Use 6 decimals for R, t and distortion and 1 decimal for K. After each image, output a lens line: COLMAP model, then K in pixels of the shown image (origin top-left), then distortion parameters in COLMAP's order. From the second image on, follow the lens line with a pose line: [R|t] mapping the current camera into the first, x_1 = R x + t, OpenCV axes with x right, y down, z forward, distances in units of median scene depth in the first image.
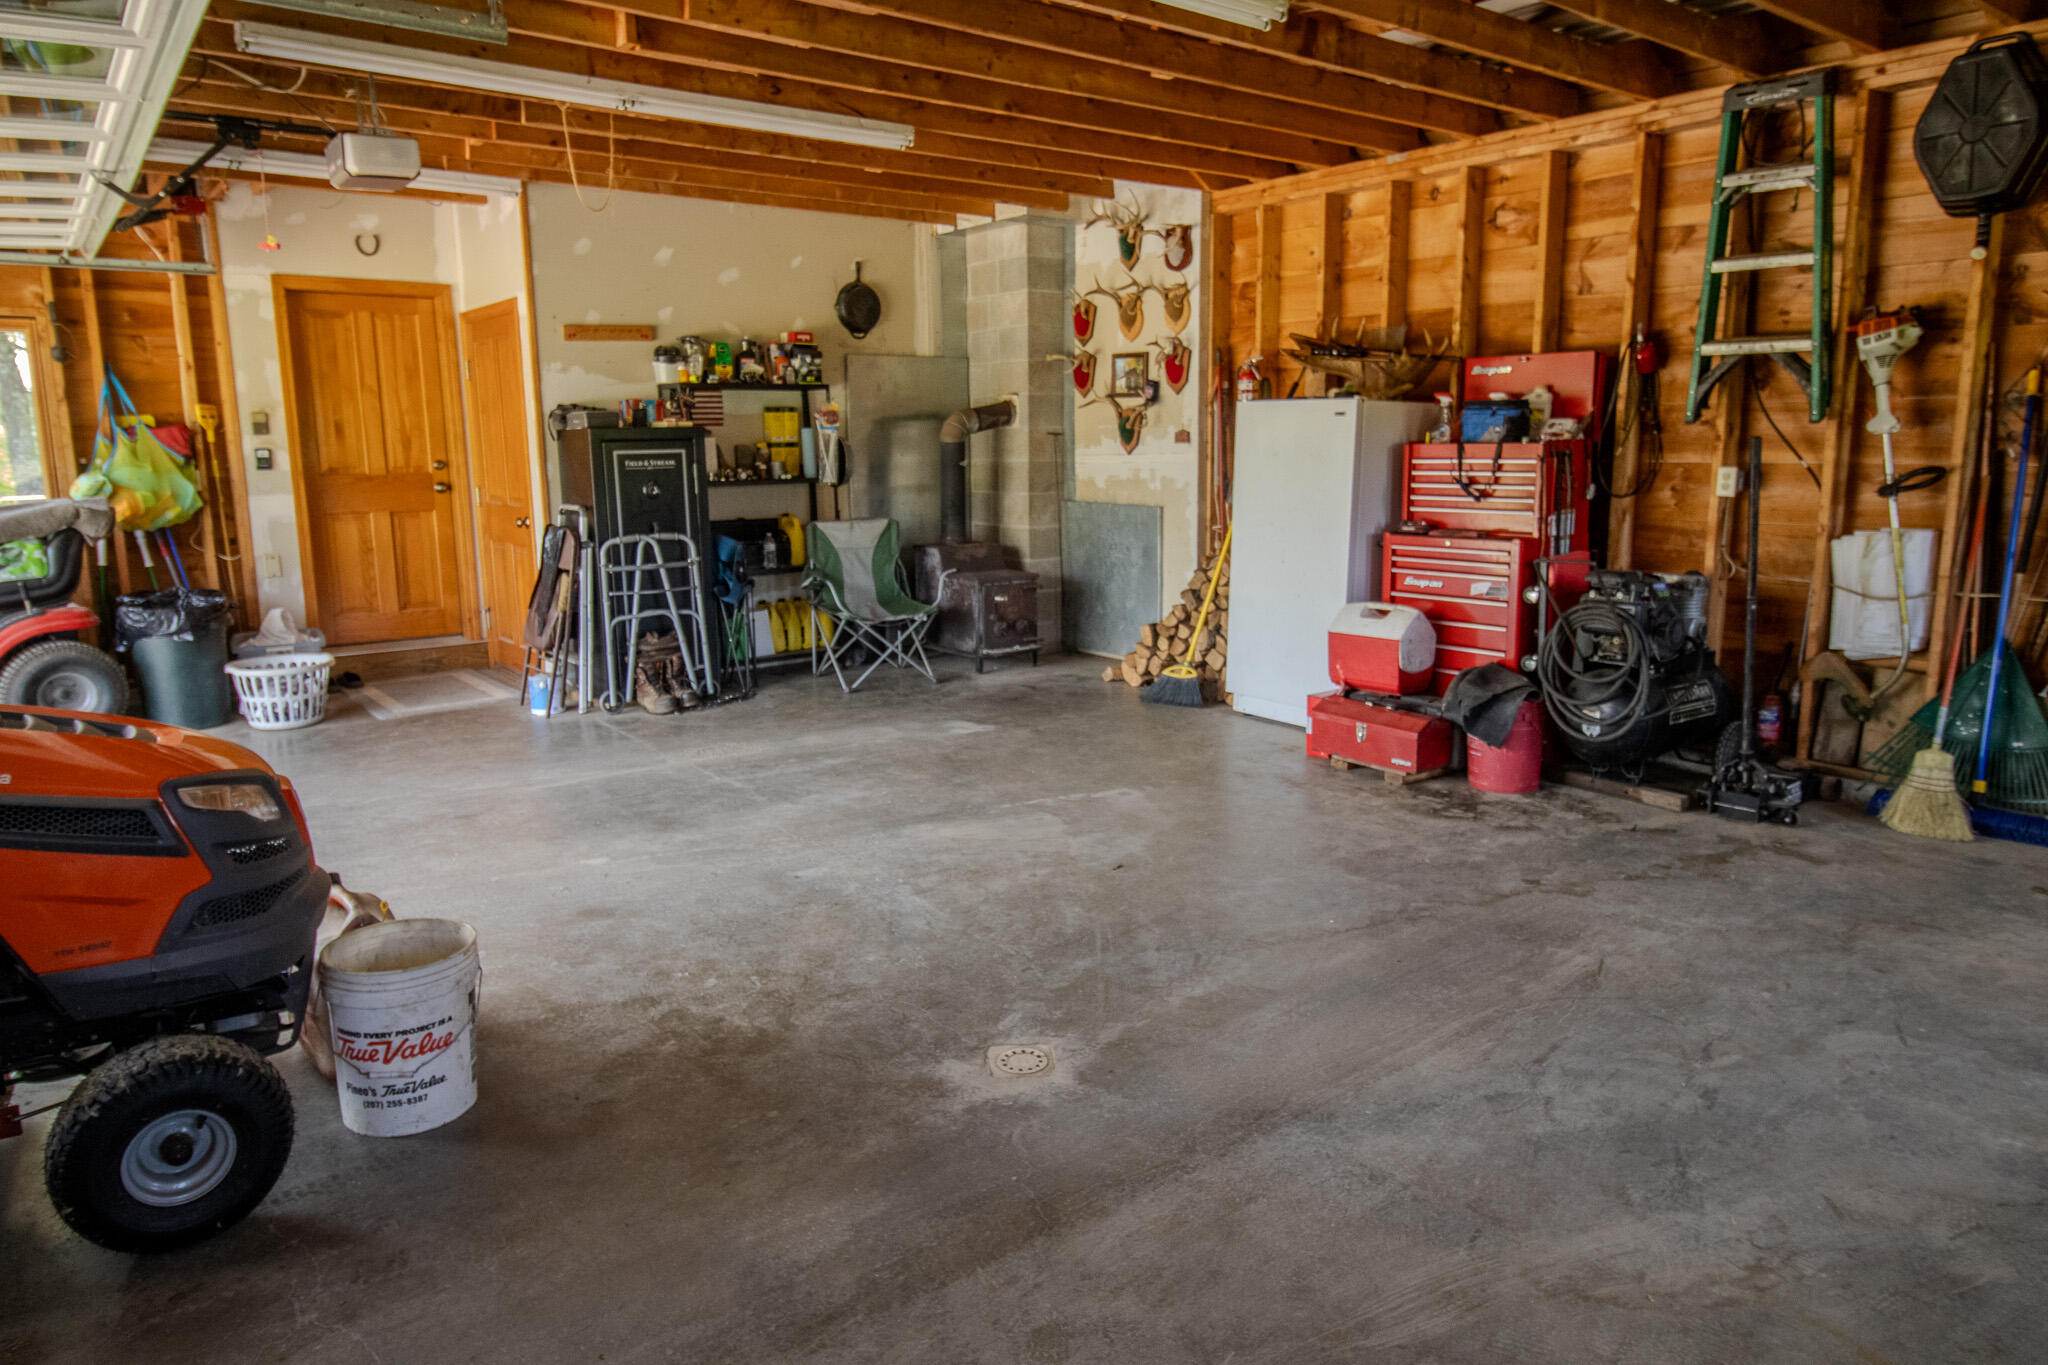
lens RADIAL K [[1303.7, 0, 1024.3], [0, 1303.7, 664.7], [0, 0, 1]] dist [0.006615, 0.000759]
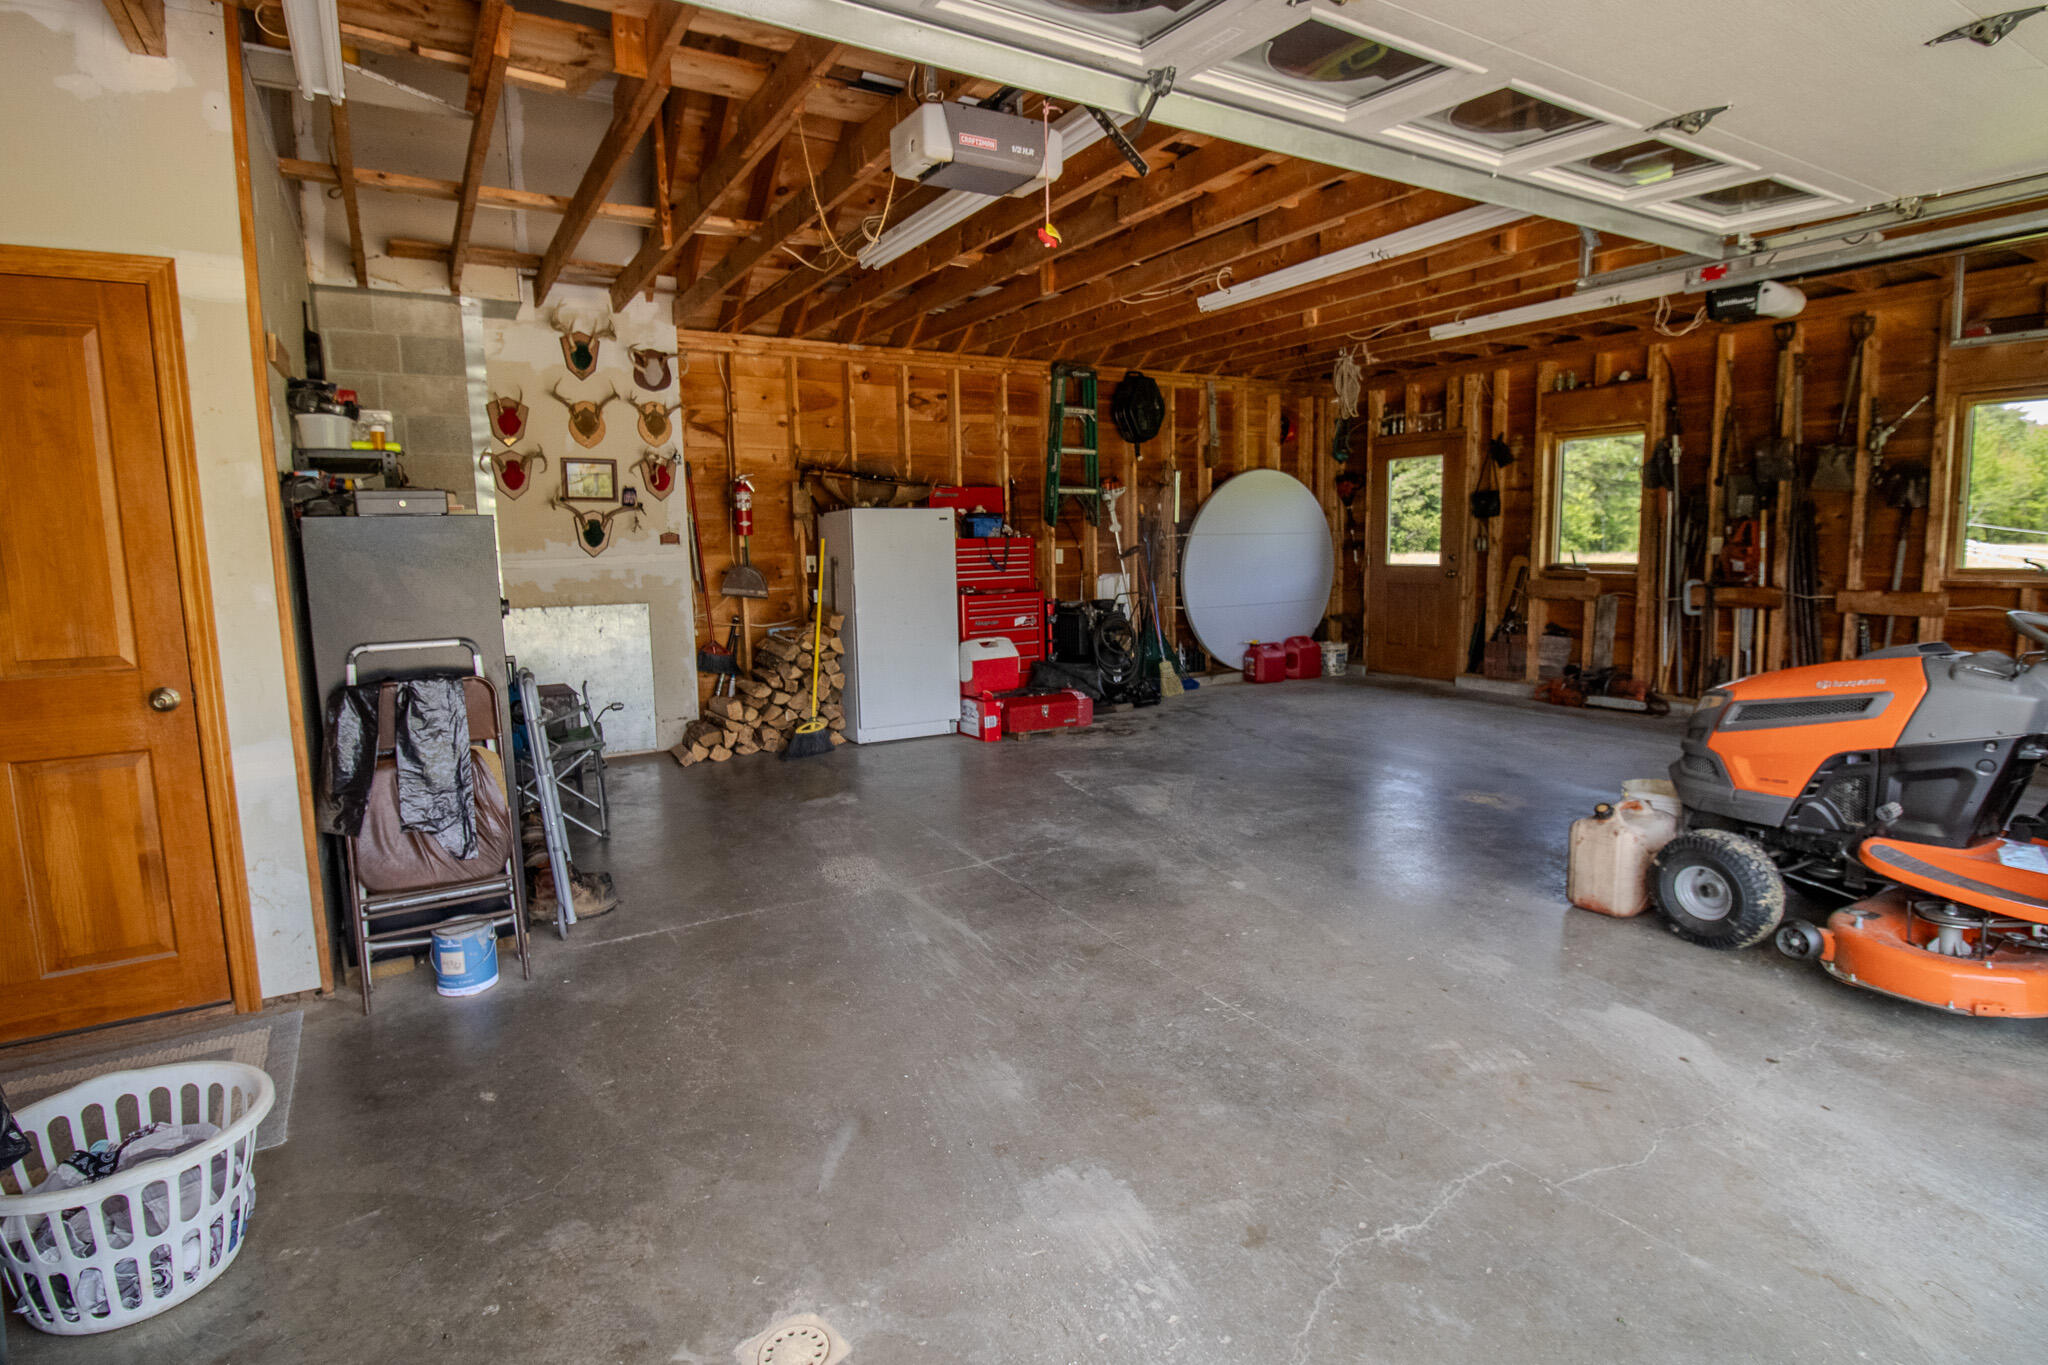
lens RADIAL K [[1011.6, 0, 1027.0], [0, 1011.6, 665.4], [0, 0, 1]] dist [-0.004832, -0.011392]
pose [[0.106957, -0.117658, 0.987277, -1.080496], [0.192094, 0.976710, 0.095588, -0.141673], [-0.975531, 0.179426, 0.127067, 0.929669]]
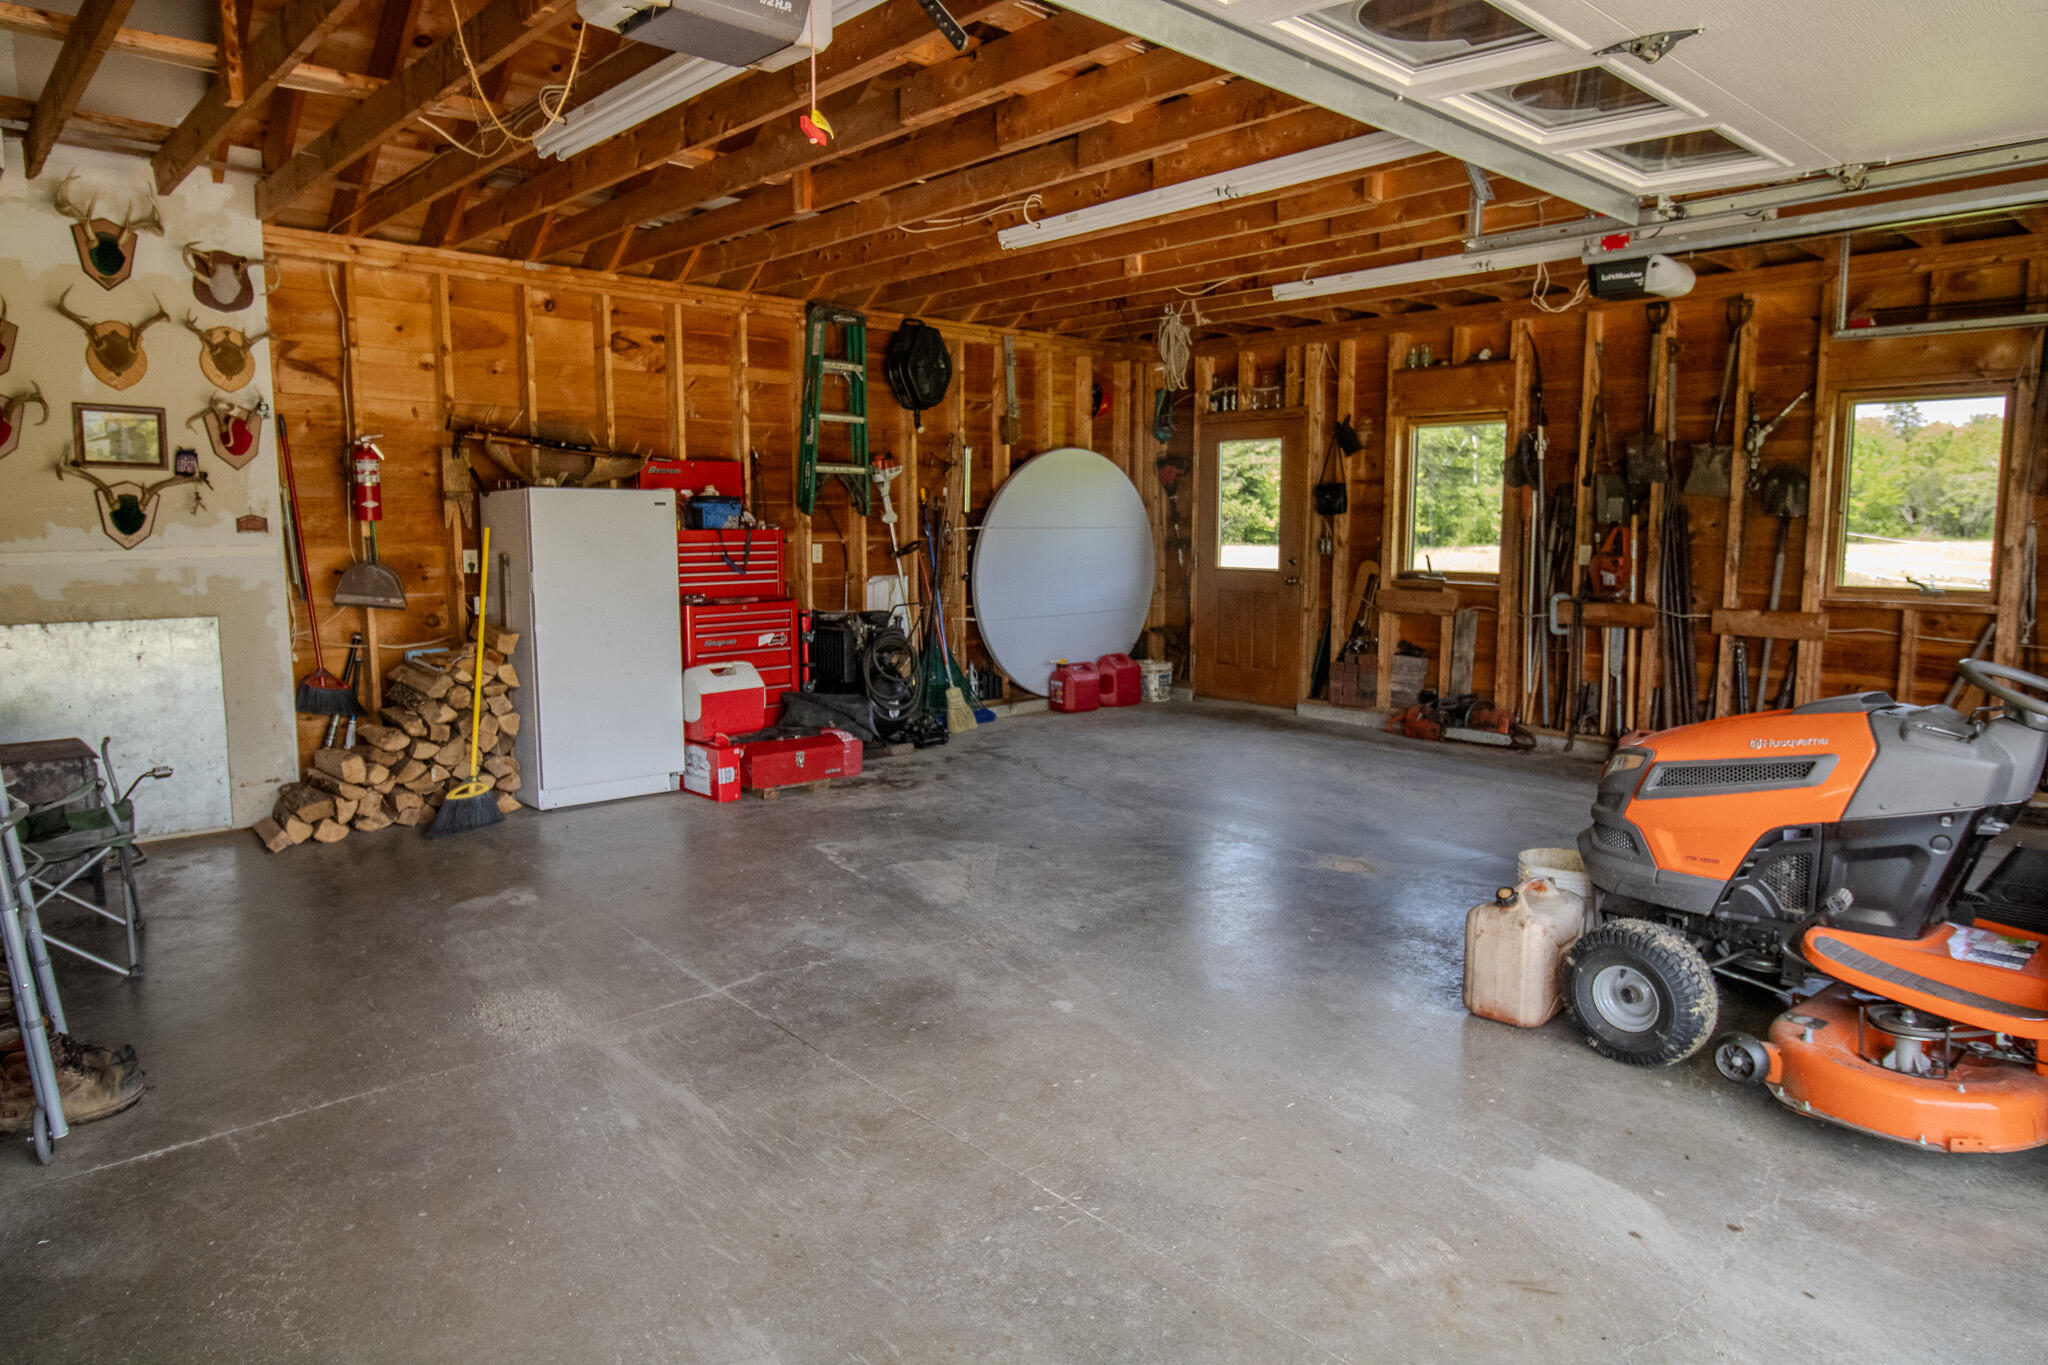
lens RADIAL K [[1235.5, 0, 1028.0], [0, 1235.5, 664.9], [0, 0, 1]] dist [0.005784, -0.011210]
pose [[-0.097167, -0.111020, 0.989057, -1.003895], [0.172933, 0.976760, 0.126629, -0.161627], [-0.980129, 0.183344, -0.075710, 0.939206]]
